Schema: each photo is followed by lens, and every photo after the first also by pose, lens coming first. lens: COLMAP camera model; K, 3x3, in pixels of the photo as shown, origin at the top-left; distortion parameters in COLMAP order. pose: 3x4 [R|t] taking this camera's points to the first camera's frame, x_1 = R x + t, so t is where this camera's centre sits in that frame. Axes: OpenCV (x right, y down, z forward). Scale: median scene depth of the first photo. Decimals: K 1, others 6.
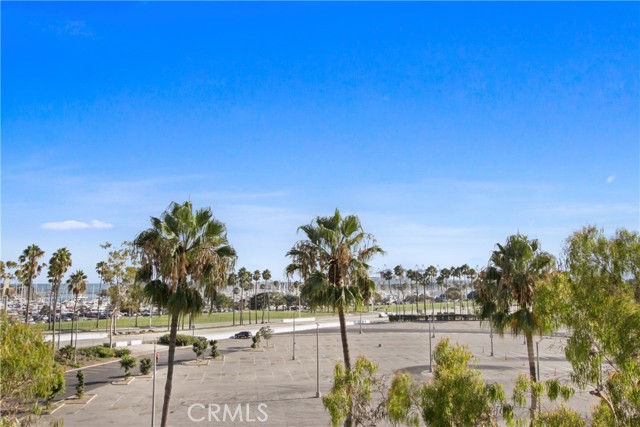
lens RADIAL K [[628.2, 0, 320.1], [0, 628.2, 213.9], [0, 0, 1]] dist [-0.015319, 0.000000]
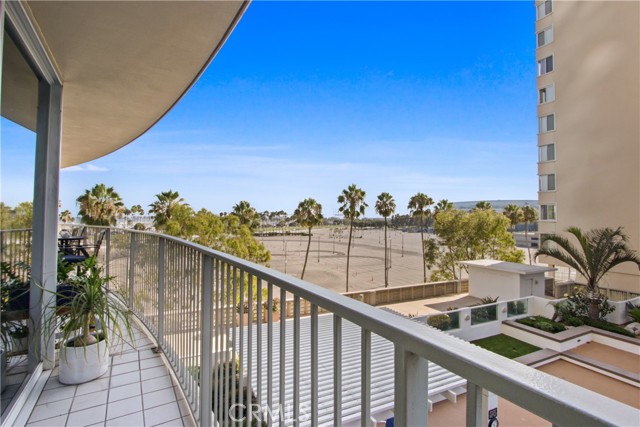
lens RADIAL K [[292.9, 0, 315.8], [0, 292.9, 214.0], [0, 0, 1]] dist [-0.020064, 0.003414]
pose [[0.944489, 0.017655, 0.328068, 0.203435], [-0.048350, 0.995152, 0.085644, -0.037761], [-0.324966, -0.096752, 0.940764, -0.353058]]
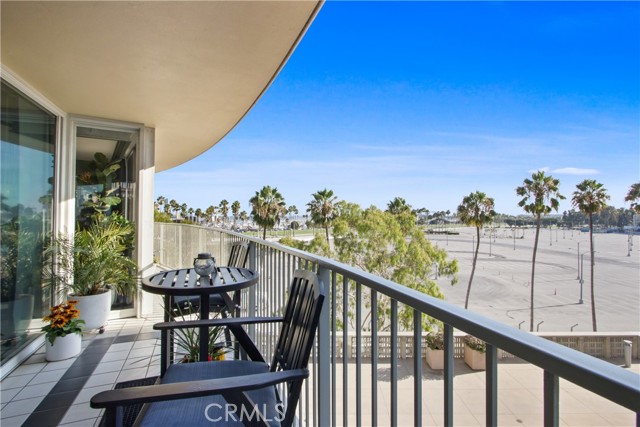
lens RADIAL K [[292.9, 0, 323.6], [0, 292.9, 212.4], [0, 0, 1]] dist [-0.020064, 0.003414]
pose [[0.993672, 0.003656, -0.112259, 0.157537], [0.007222, 0.995322, 0.096341, -0.023047], [0.112086, -0.096542, 0.988998, -0.216441]]
